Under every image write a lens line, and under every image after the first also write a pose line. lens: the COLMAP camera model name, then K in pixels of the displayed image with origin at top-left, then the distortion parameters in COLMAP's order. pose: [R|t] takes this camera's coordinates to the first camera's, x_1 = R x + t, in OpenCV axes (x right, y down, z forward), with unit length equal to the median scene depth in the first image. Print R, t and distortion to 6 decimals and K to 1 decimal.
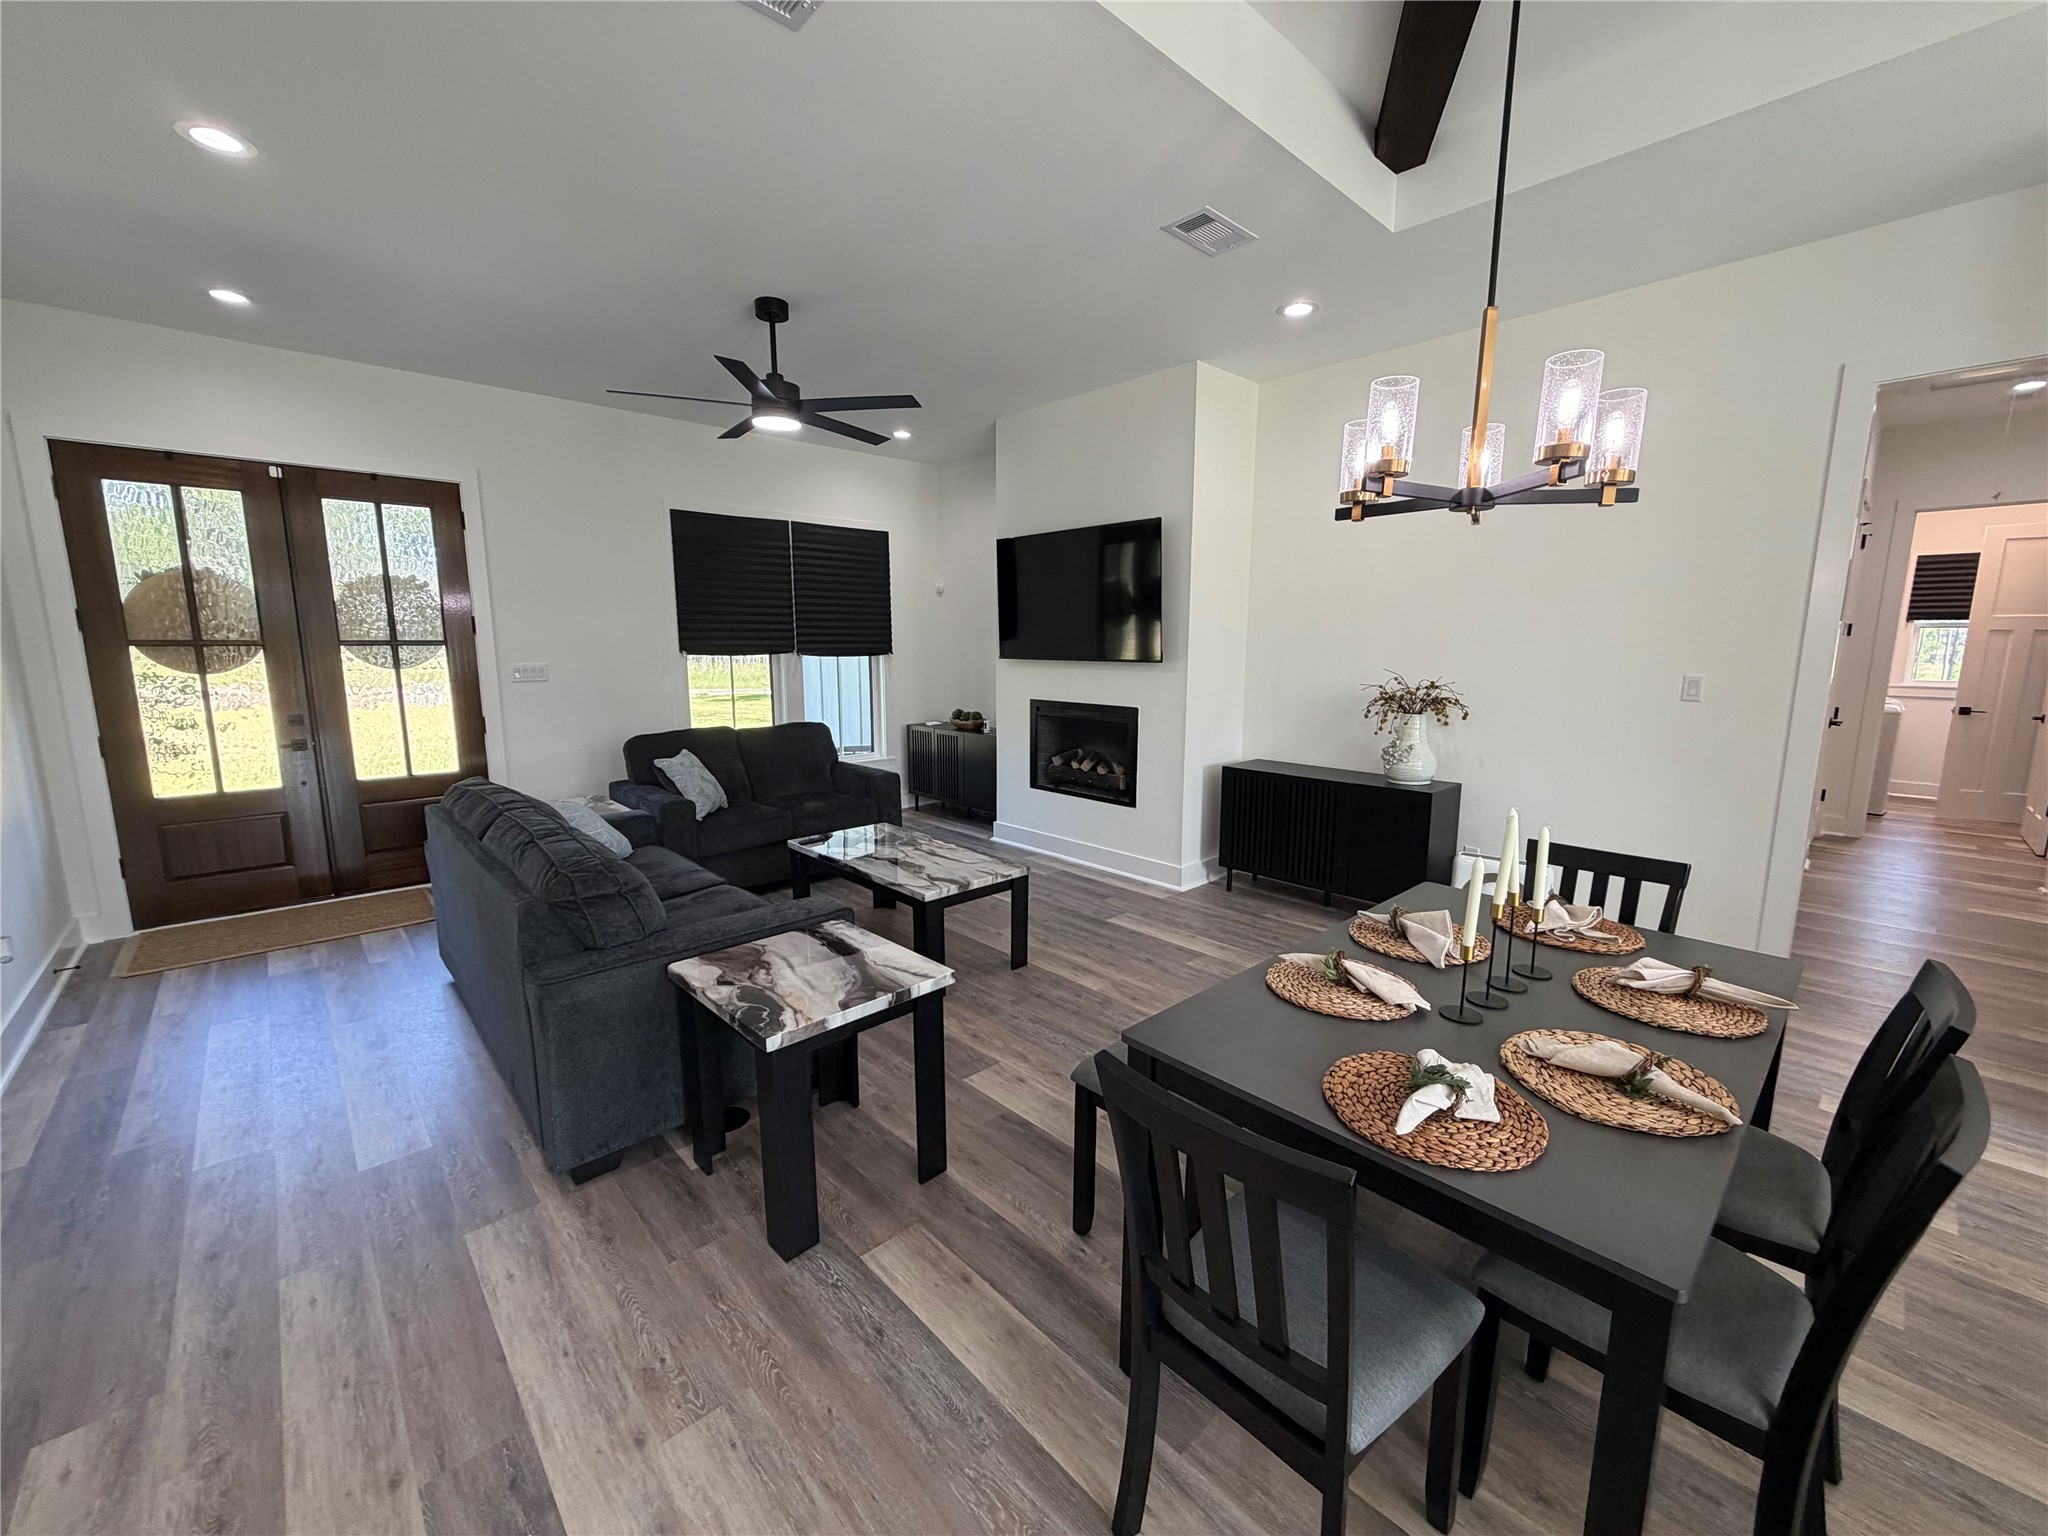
lens RADIAL K [[814.0, 0, 1017.0], [0, 814.0, 766.6], [0, 0, 1]] dist [-0.001294, 0.000737]
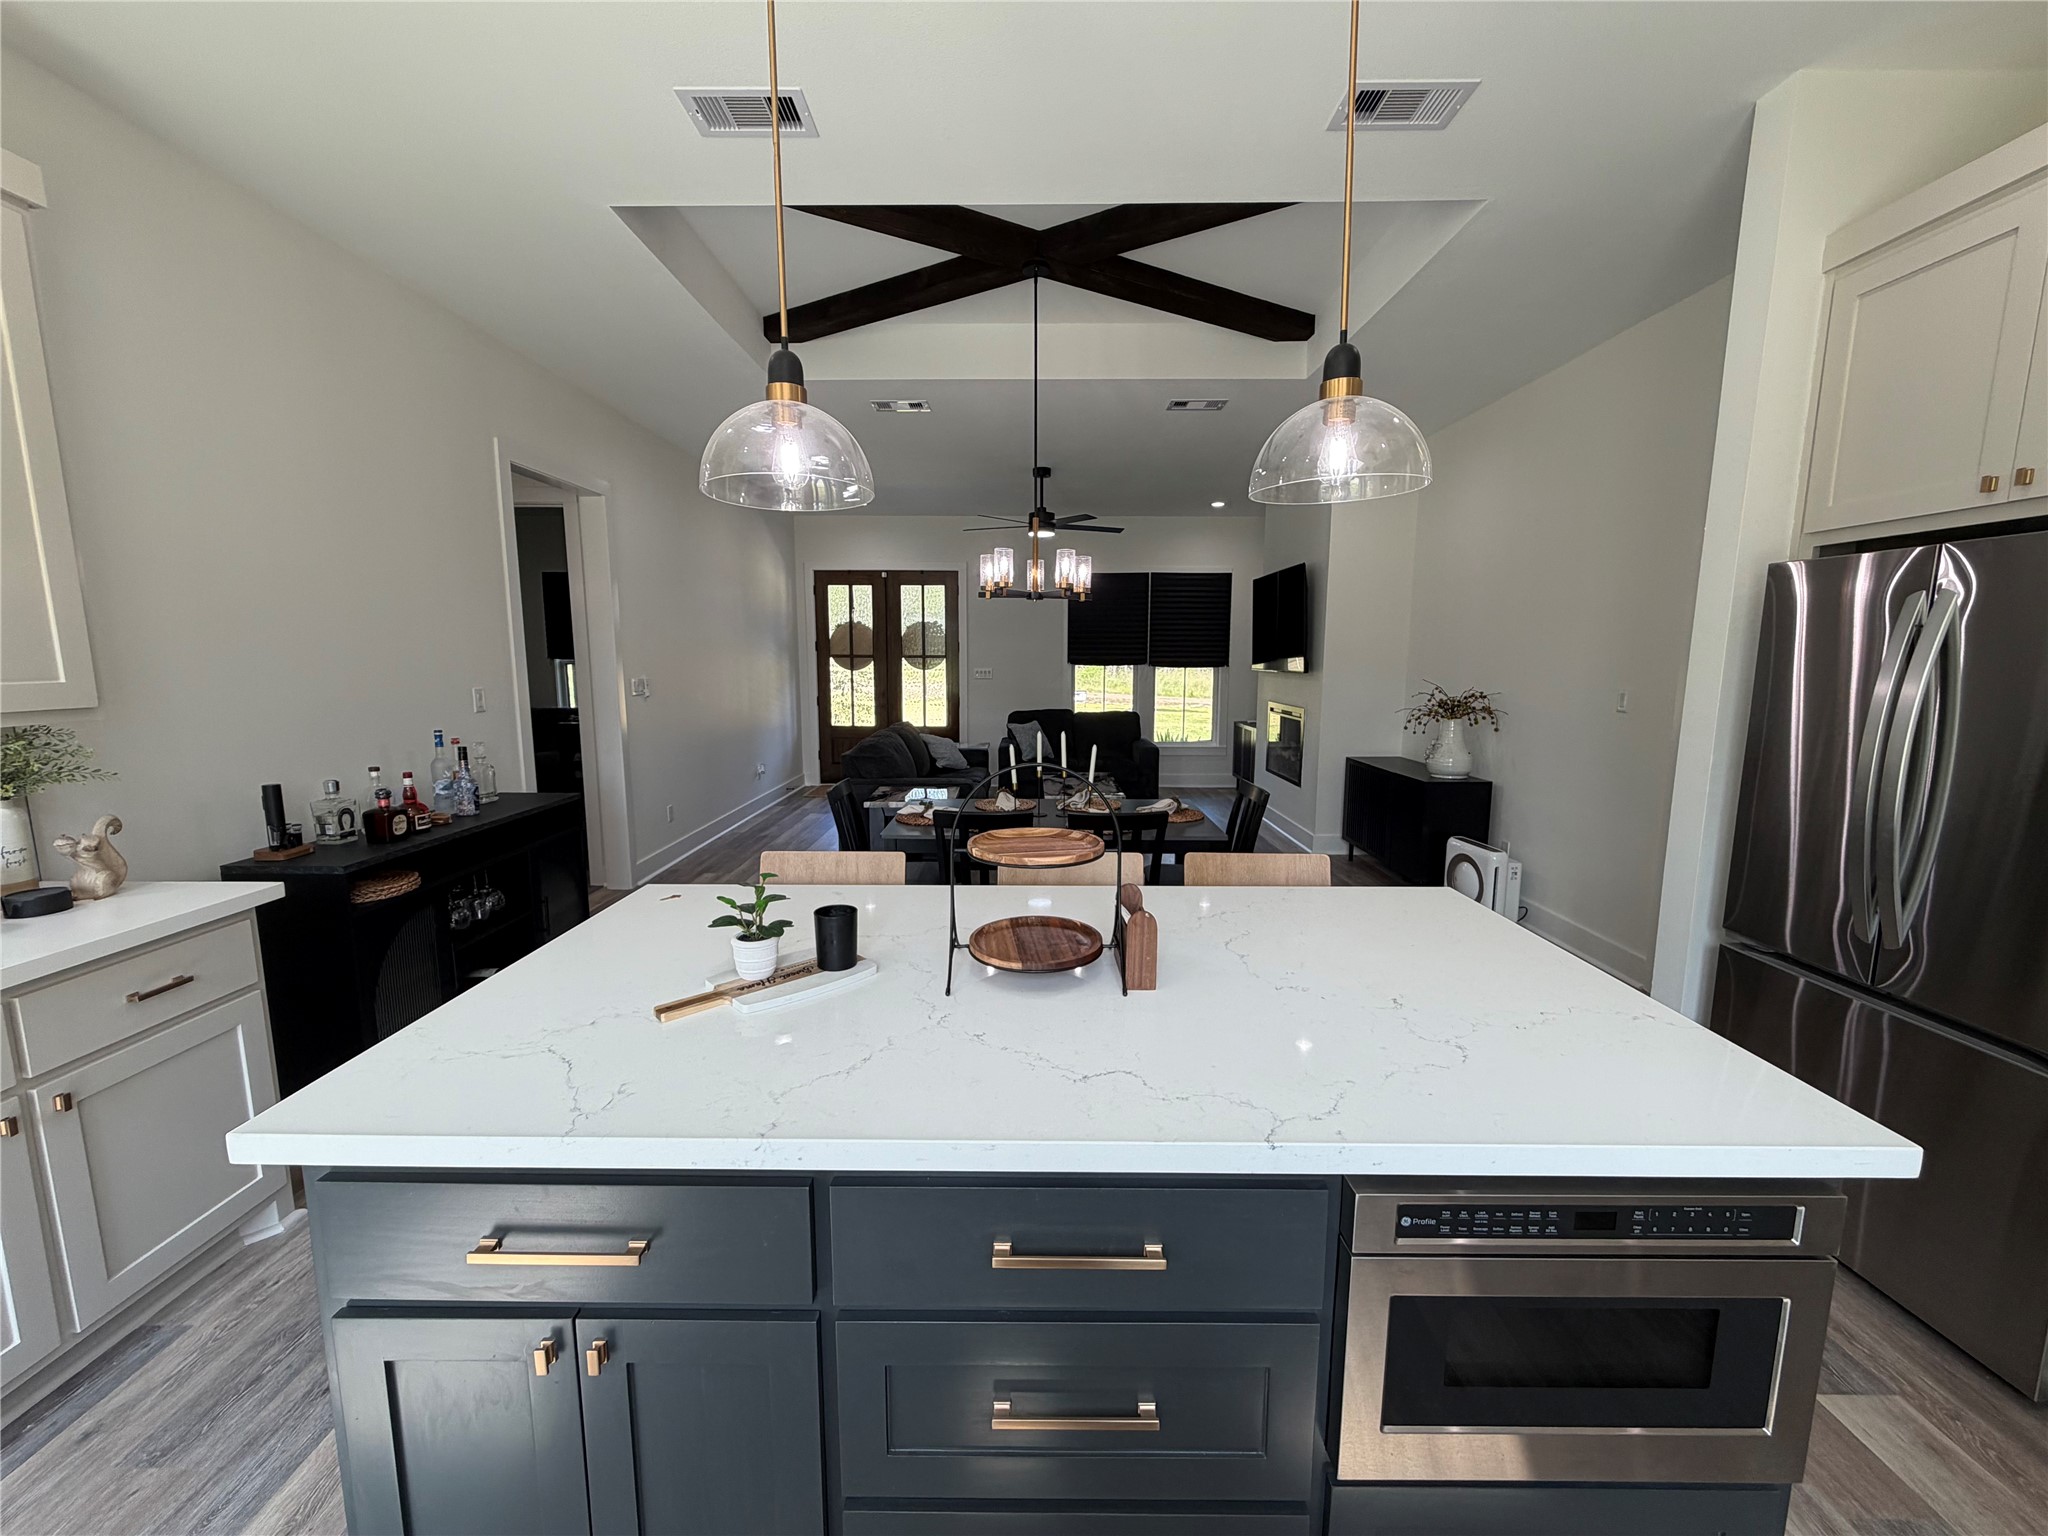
lens RADIAL K [[814.0, 0, 1020.7], [0, 814.0, 767.8], [0, 0, 1]] dist [-0.001294, 0.000737]
pose [[0.730747, 0.095312, -0.675962, 0.794198], [-0.107439, 0.993922, 0.023999, 0.042509], [0.674141, 0.055088, 0.736546, -0.272392]]
